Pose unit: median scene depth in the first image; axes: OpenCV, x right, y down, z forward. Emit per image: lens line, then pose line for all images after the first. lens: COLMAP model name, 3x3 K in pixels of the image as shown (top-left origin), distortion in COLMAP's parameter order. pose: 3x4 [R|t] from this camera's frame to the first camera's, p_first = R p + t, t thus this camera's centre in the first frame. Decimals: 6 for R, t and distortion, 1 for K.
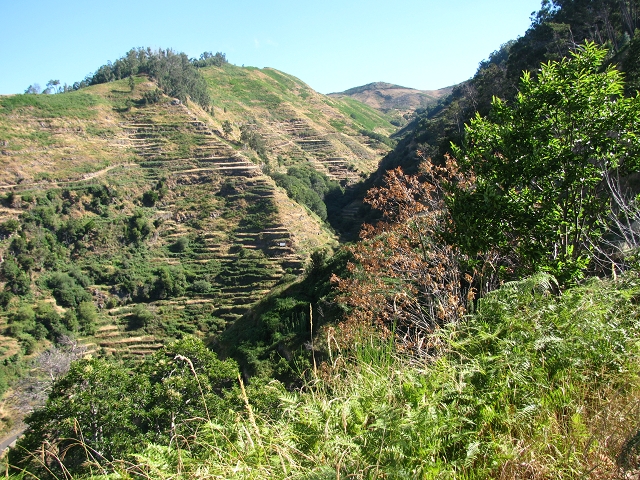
lens RADIAL K [[802.5, 0, 320.0], [0, 802.5, 240.0], [0, 0, 1]] dist [-0.198391, 0.347316]
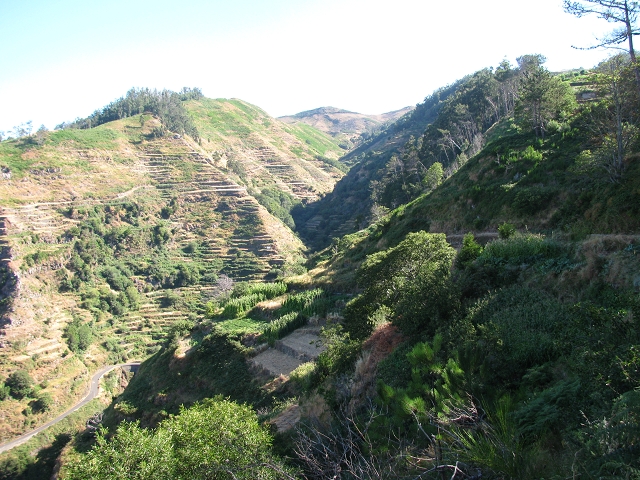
lens RADIAL K [[802.5, 0, 320.0], [0, 802.5, 240.0], [0, 0, 1]] dist [-0.198391, 0.347316]
pose [[0.997290, 0.008802, 0.073044, -0.055756], [-0.007516, 0.999812, -0.017855, 0.014956], [-0.073188, 0.017258, 0.997169, -0.339737]]
